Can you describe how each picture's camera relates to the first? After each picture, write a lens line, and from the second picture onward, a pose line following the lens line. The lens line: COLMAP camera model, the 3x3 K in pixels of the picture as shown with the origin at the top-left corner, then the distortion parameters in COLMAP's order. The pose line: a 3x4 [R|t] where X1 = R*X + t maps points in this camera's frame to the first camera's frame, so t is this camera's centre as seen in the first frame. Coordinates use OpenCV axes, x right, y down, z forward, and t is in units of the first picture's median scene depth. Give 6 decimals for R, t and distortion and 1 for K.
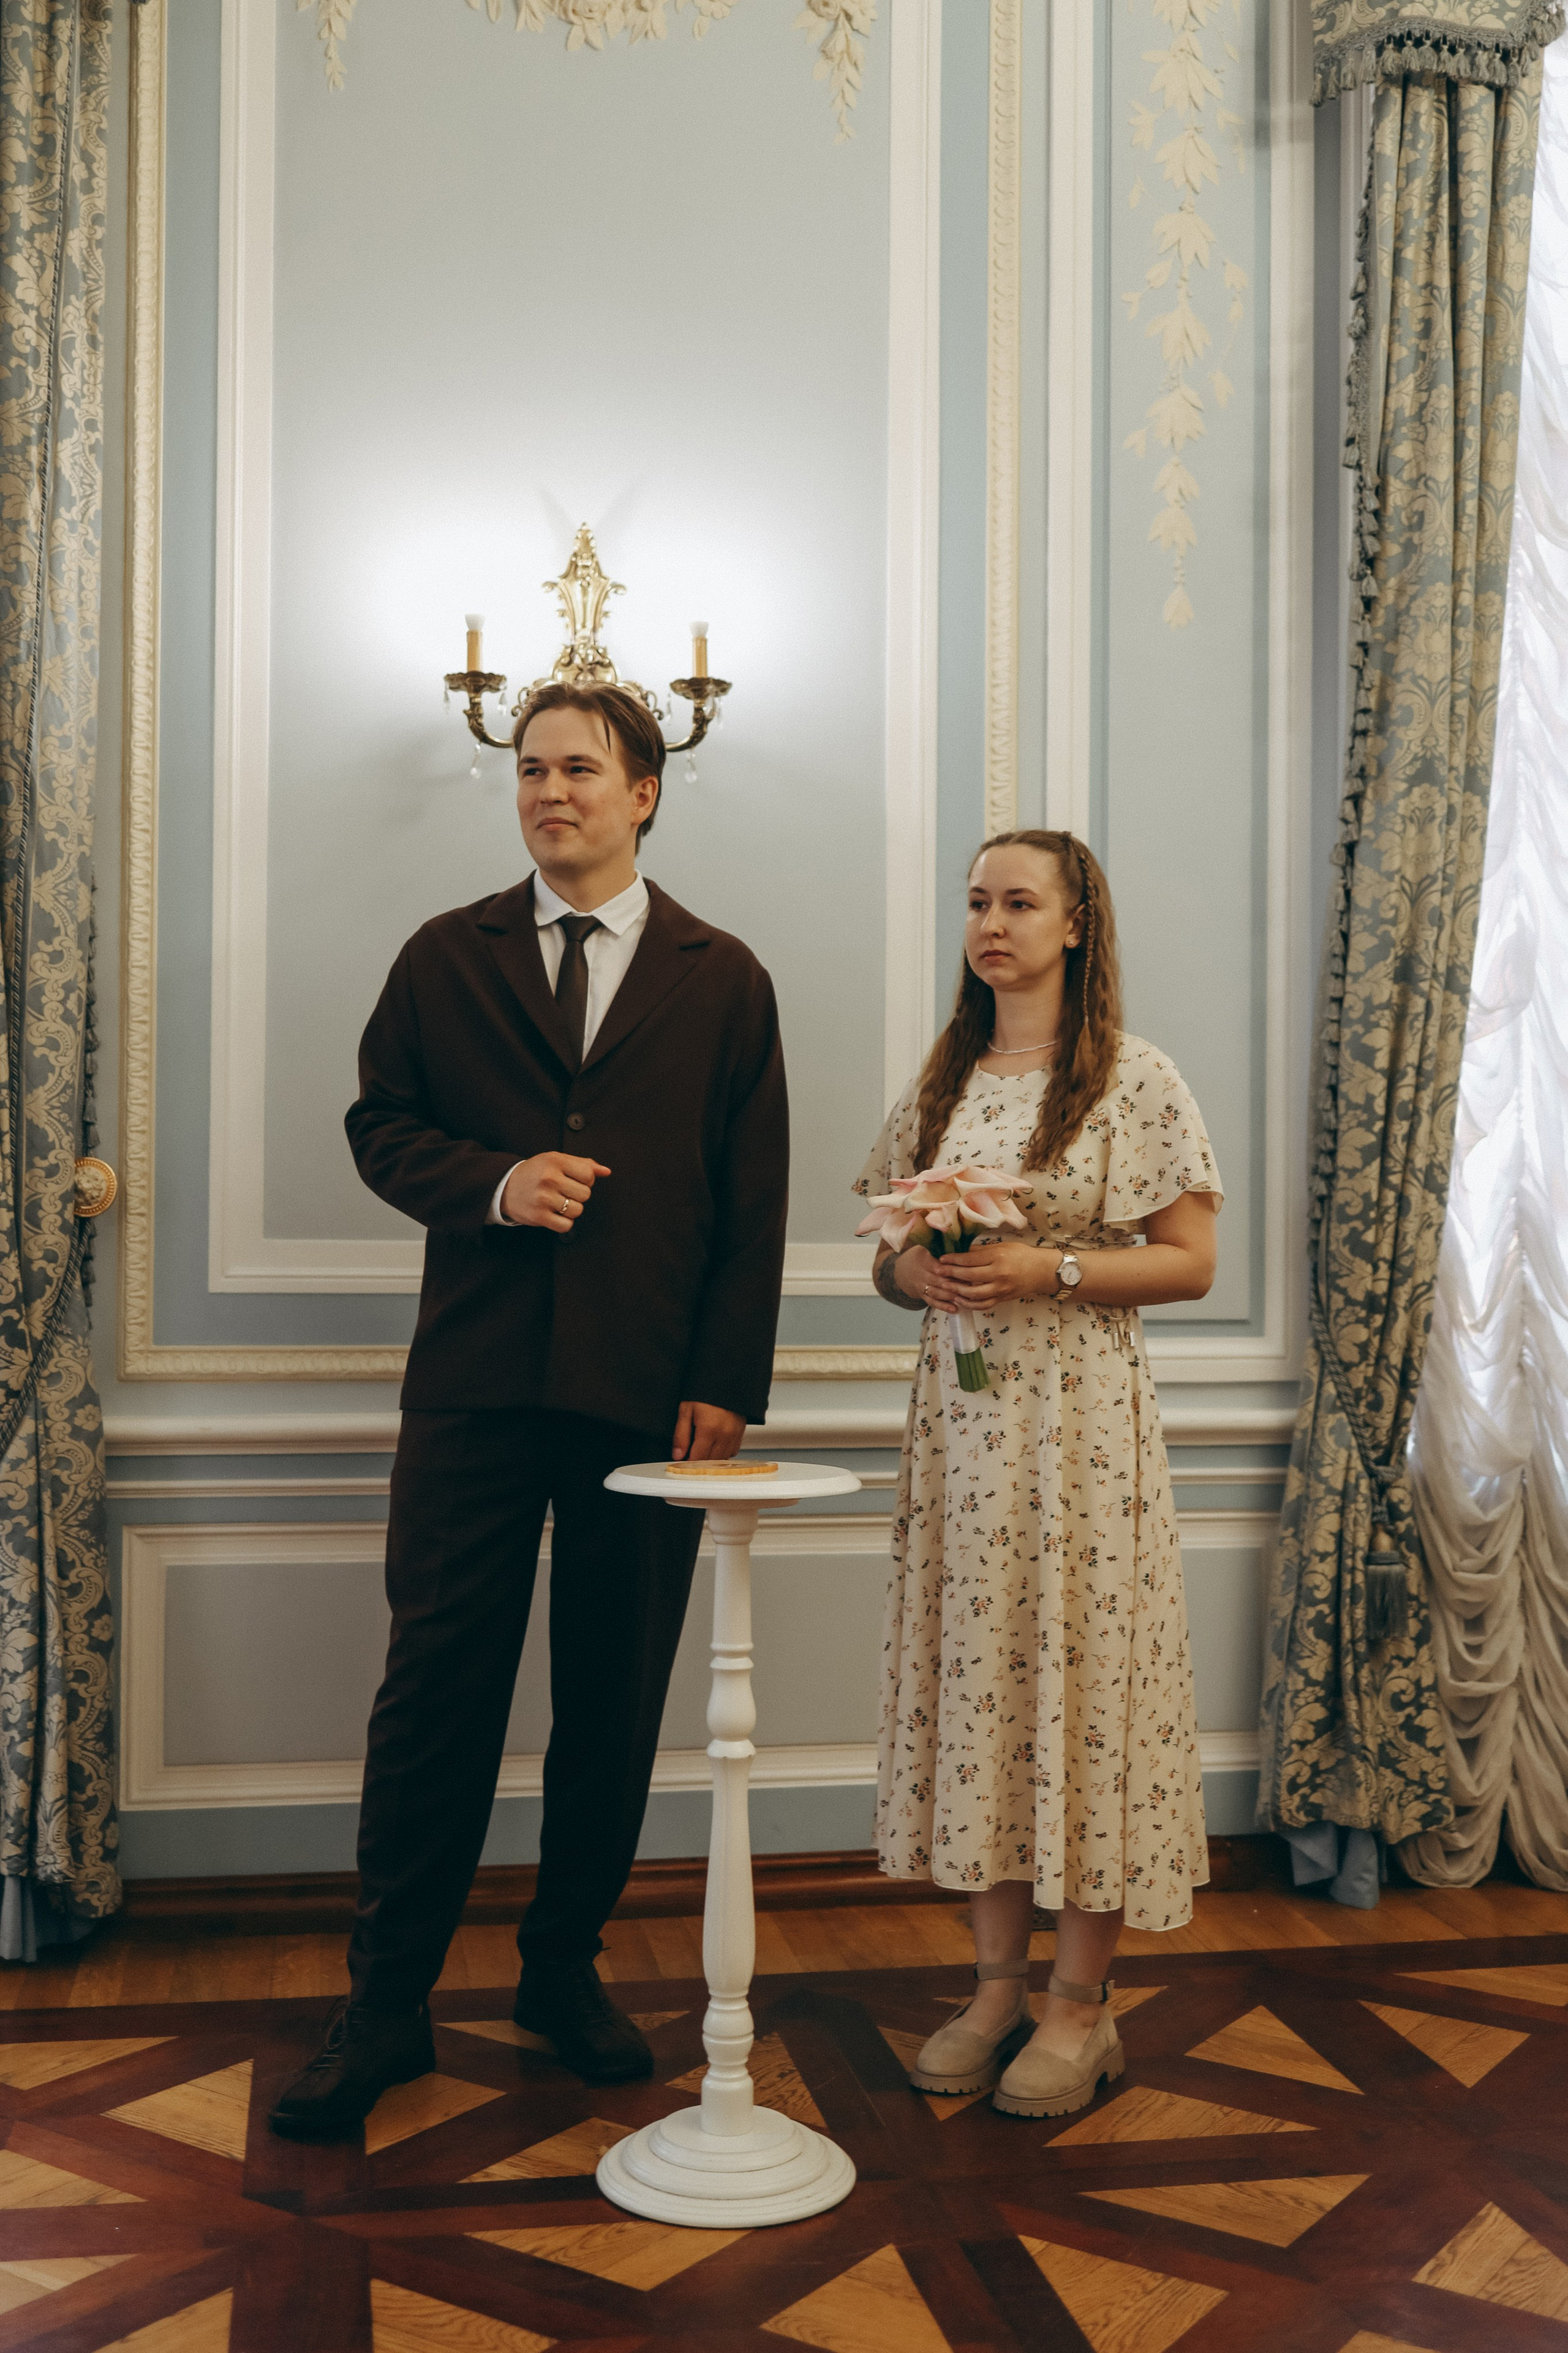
lens RADIAL K [[2452.6, 0, 763.1], [0, 2452.6, 1192.3], [0, 0, 1]] dist [-0.002627, 0.000000]
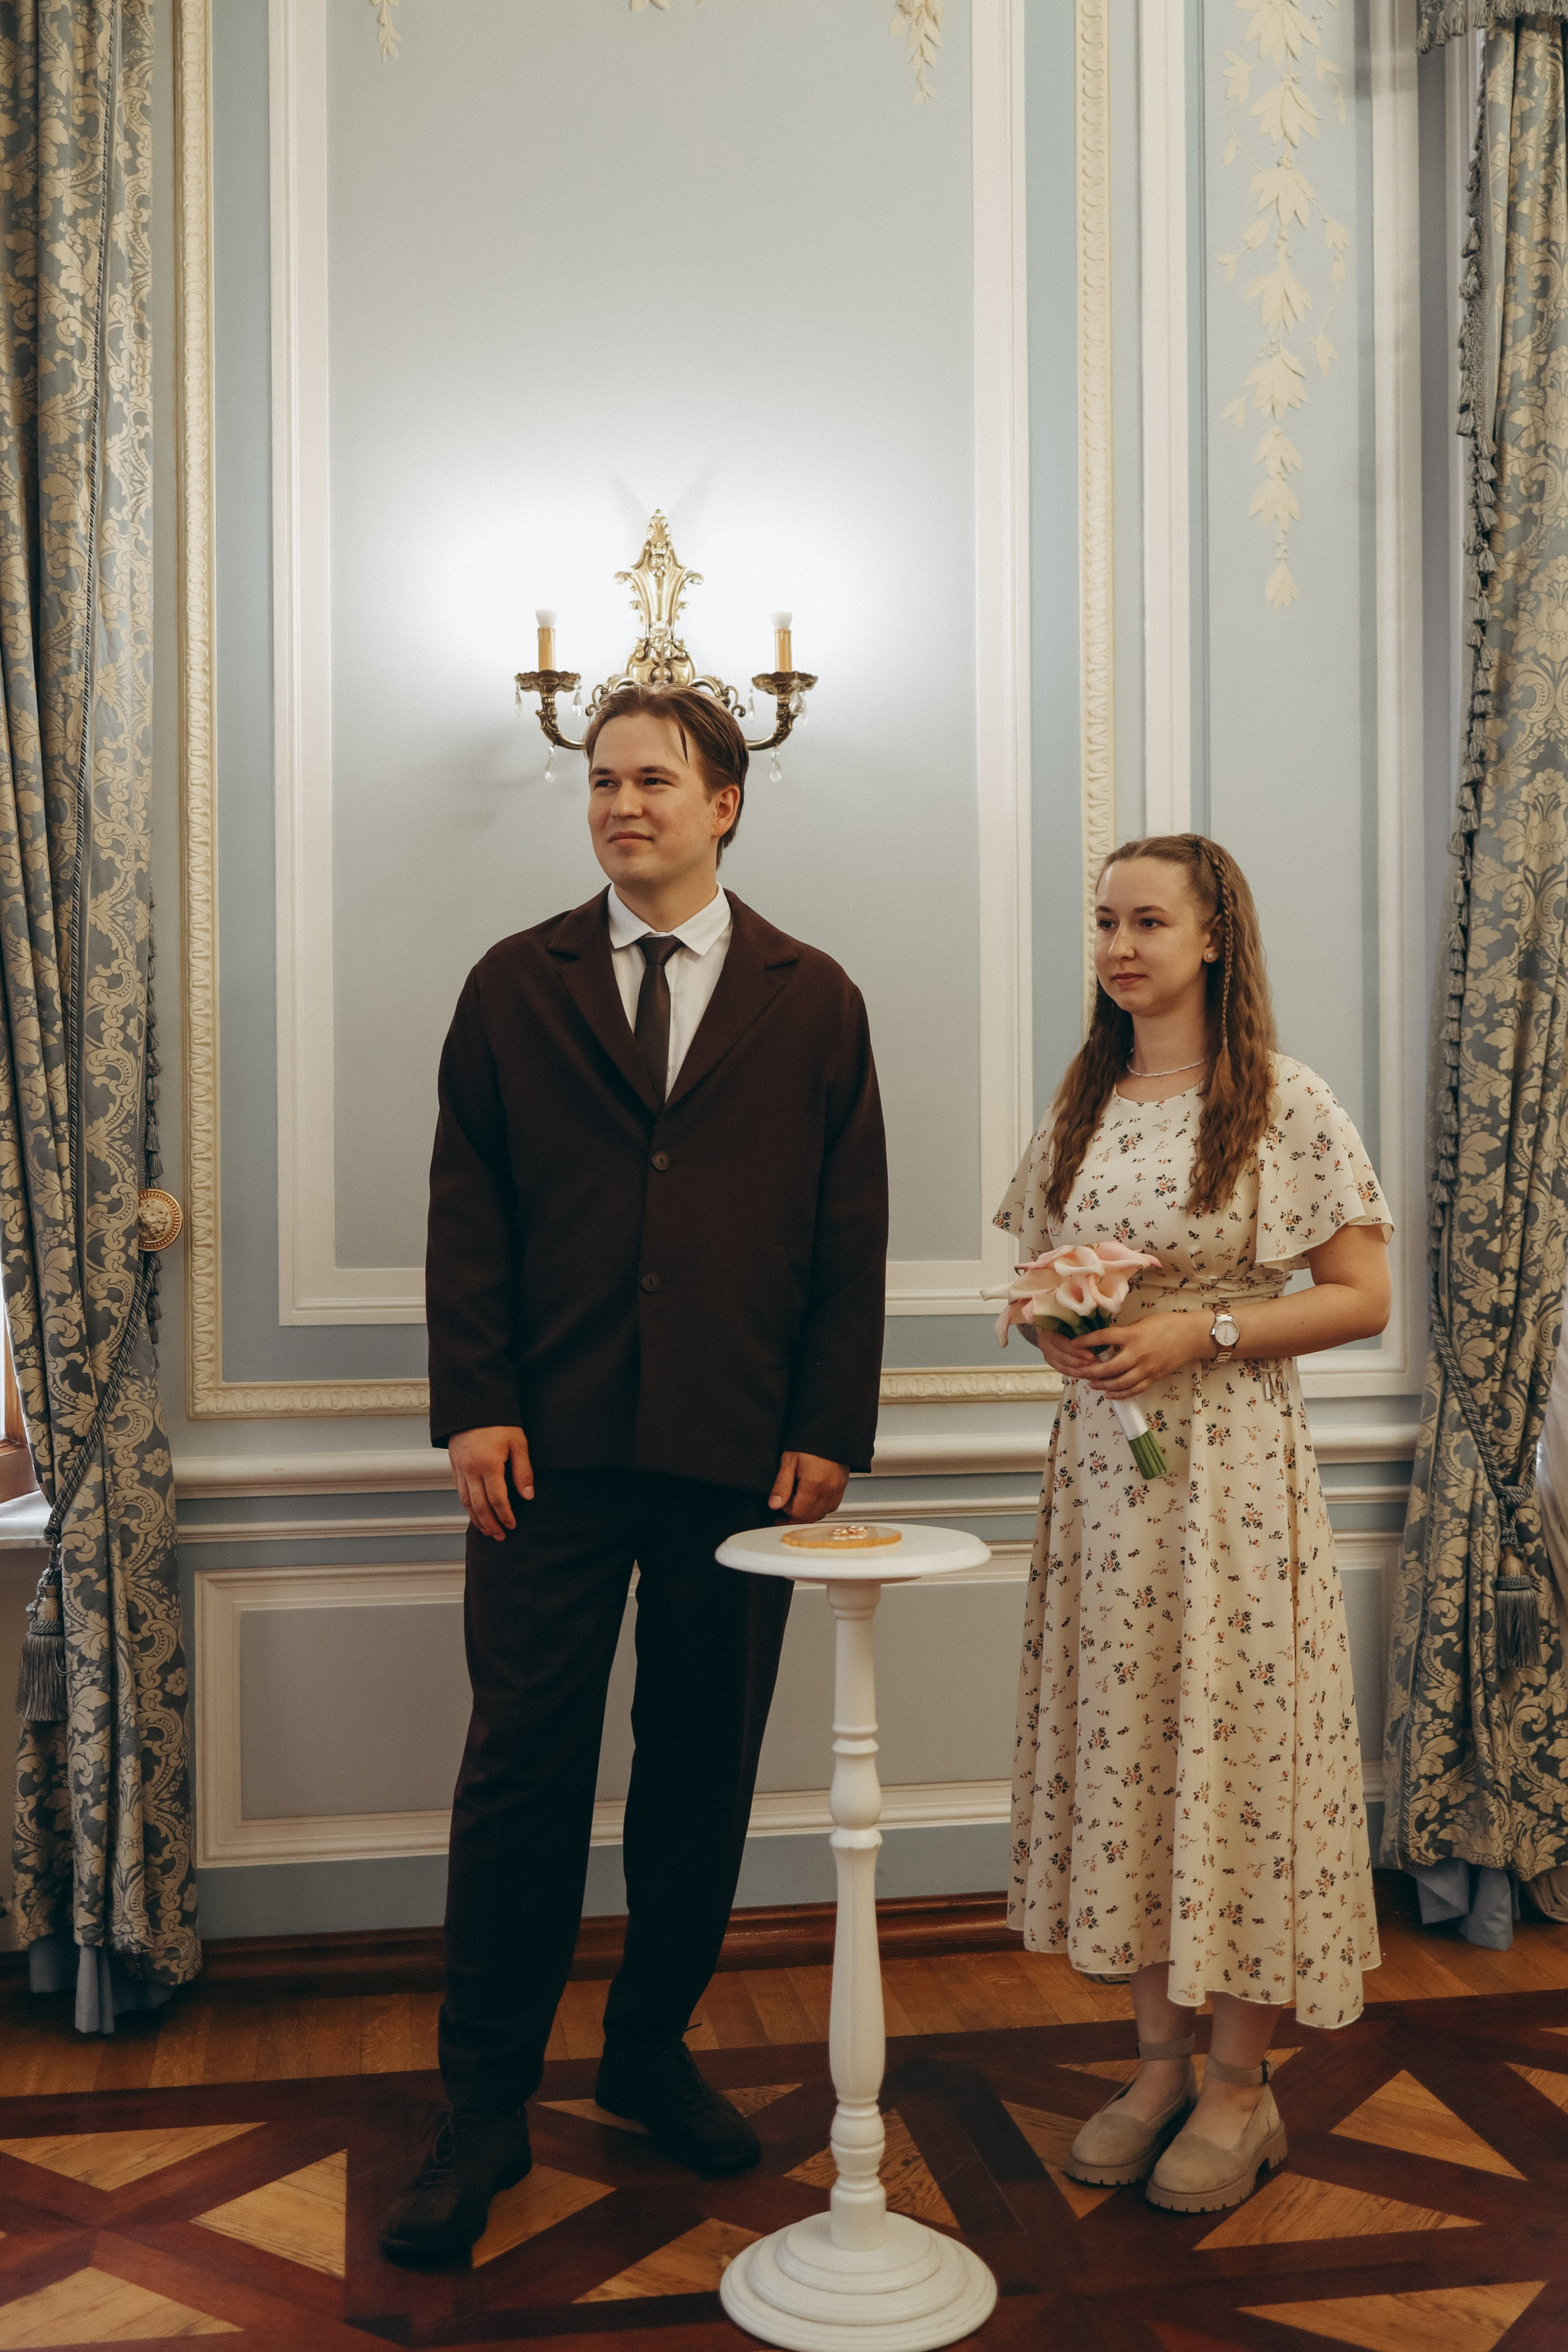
lens RADIAL K [[2418.2, 0, 761.5], [0, 2418.2, 1159.0], [0, 0, 1]] dist [-0.006790, 0.000000]
pose [[0.999785, -0.015586, -0.013702, -0.023834], [0.015751, 0.999803, 0.012051, -0.031745], [0.013512, -0.012264, 0.999833, 0.060230]]
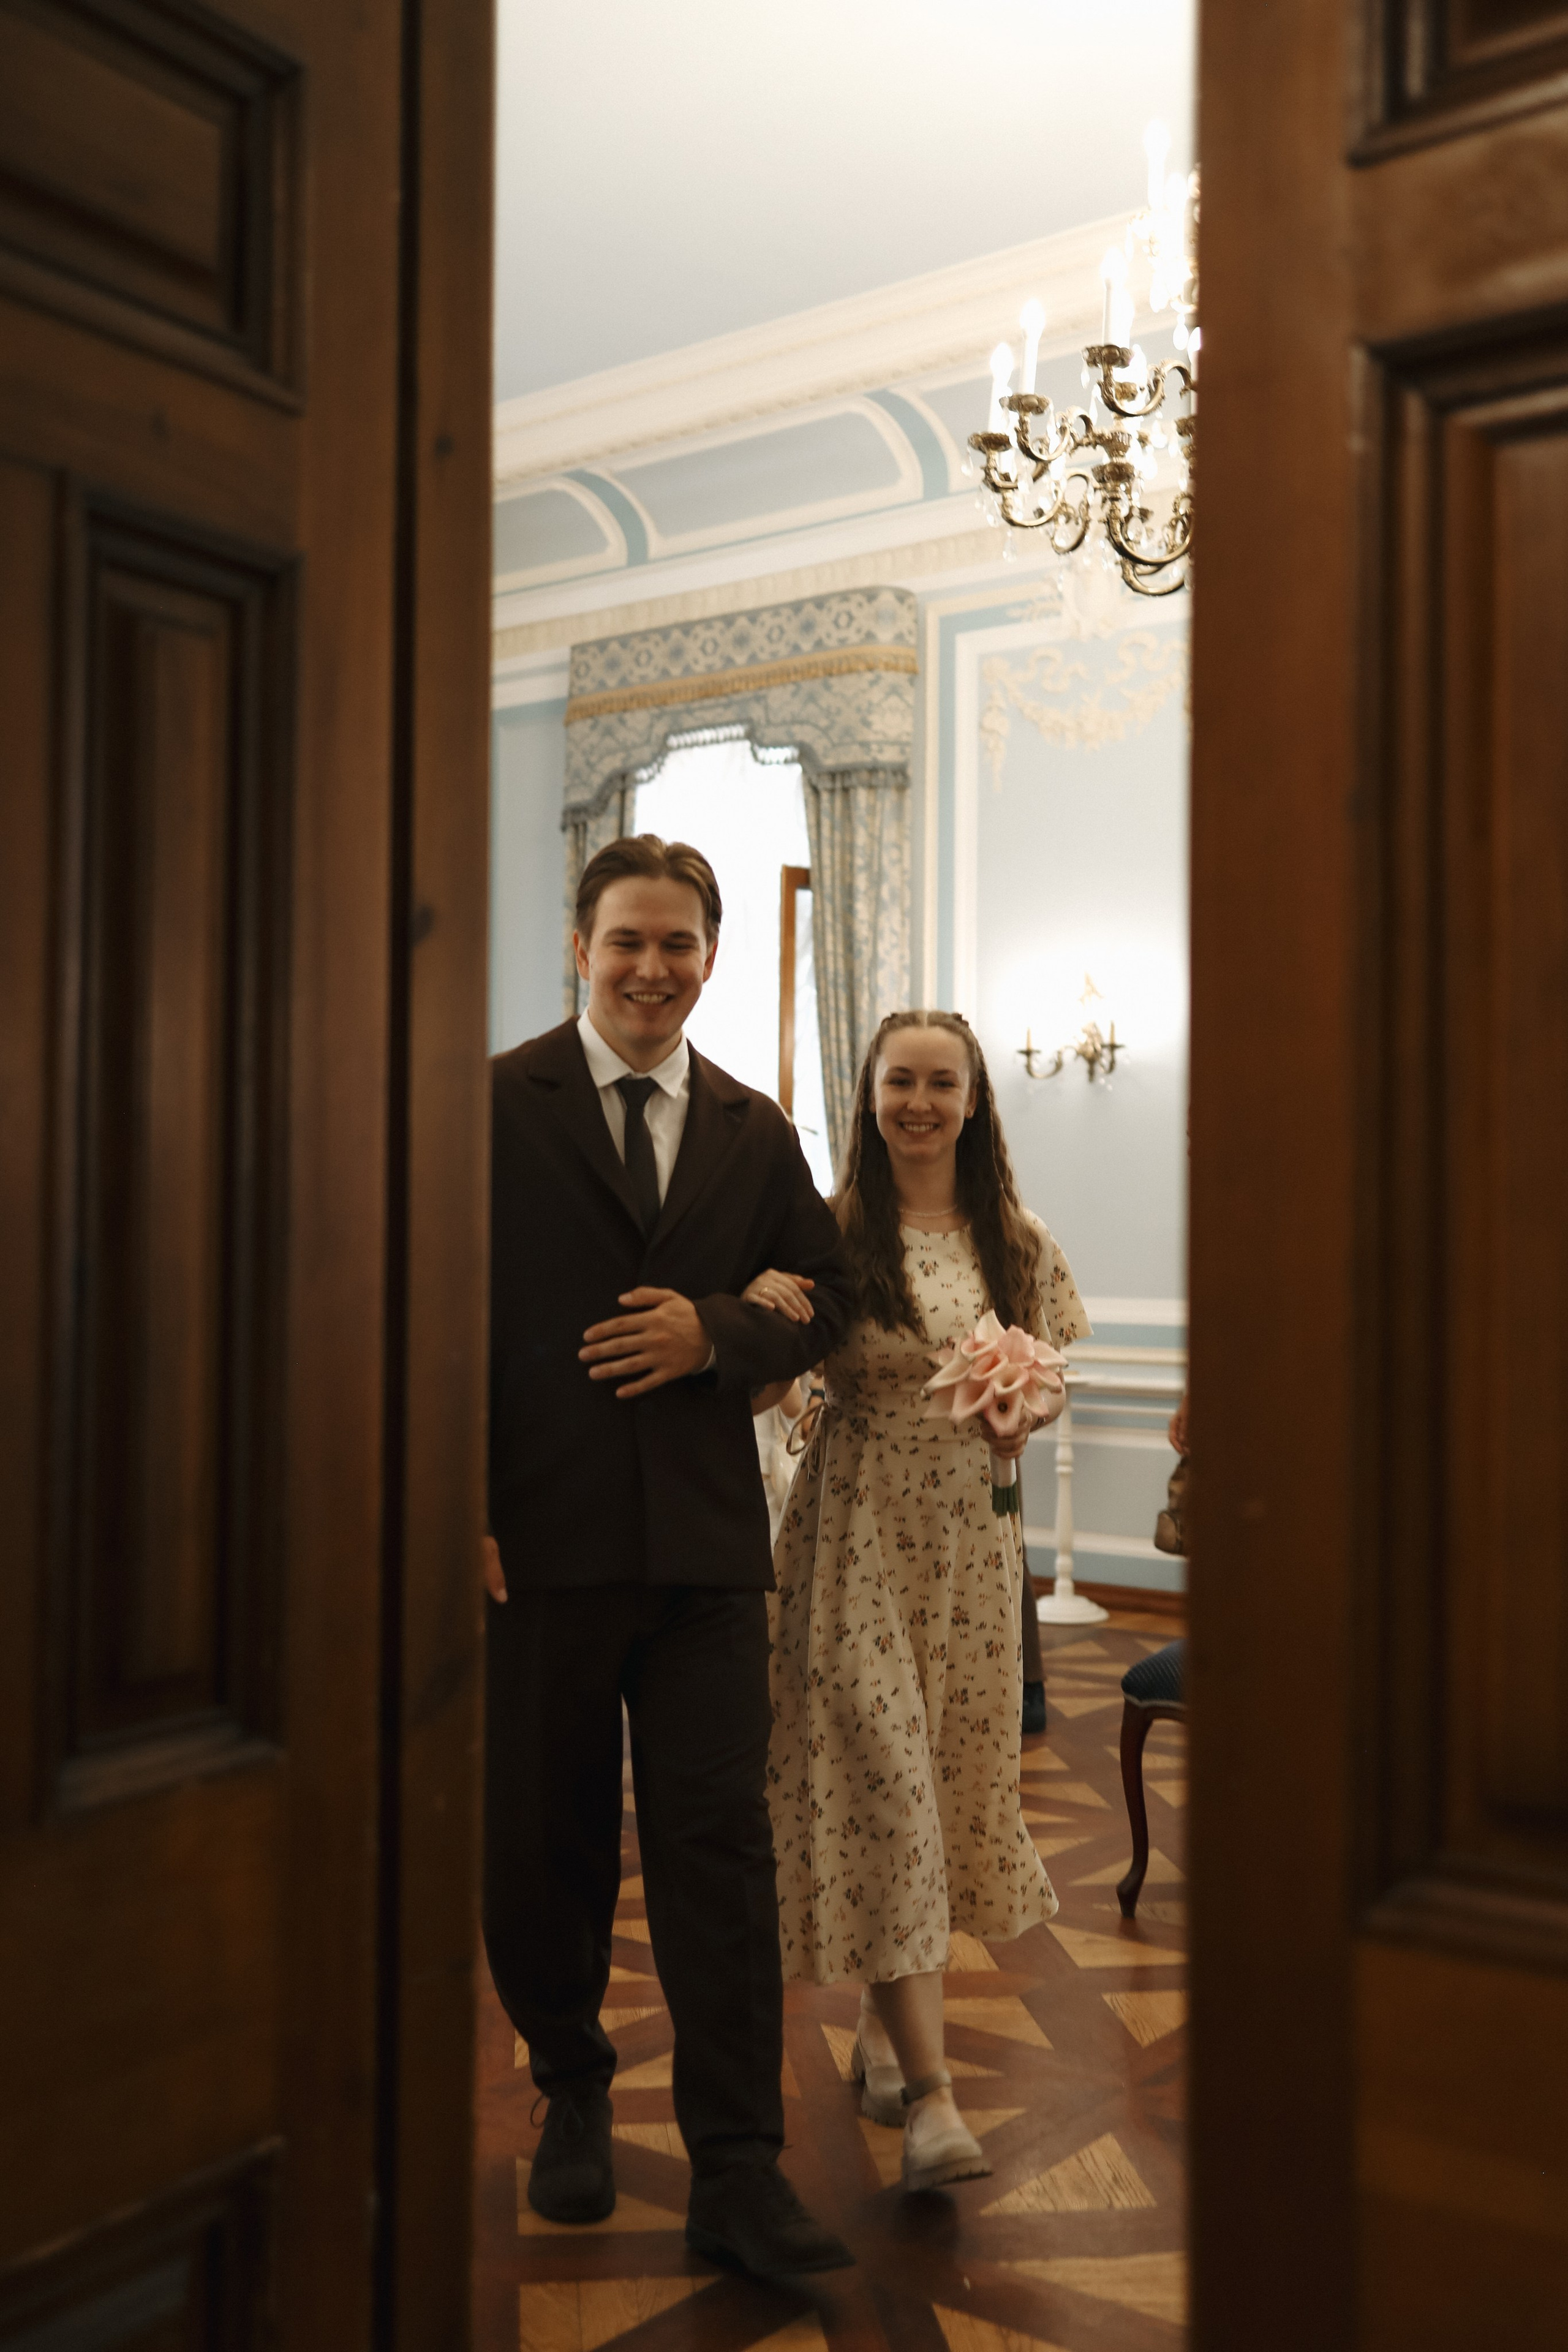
lens RADIAL K [[2361.7, 0, 760.6], [0, 2361.7, 1172.9], [0, 0, 1]] dist [0.006014, 0.000000]
pose [[0.655583, -0.019785, -0.754864, 1.324536], [0.005570, 0.999756, -0.021365, -0.048060], [0.755102, 0.009802, 0.655534, -0.604830]]
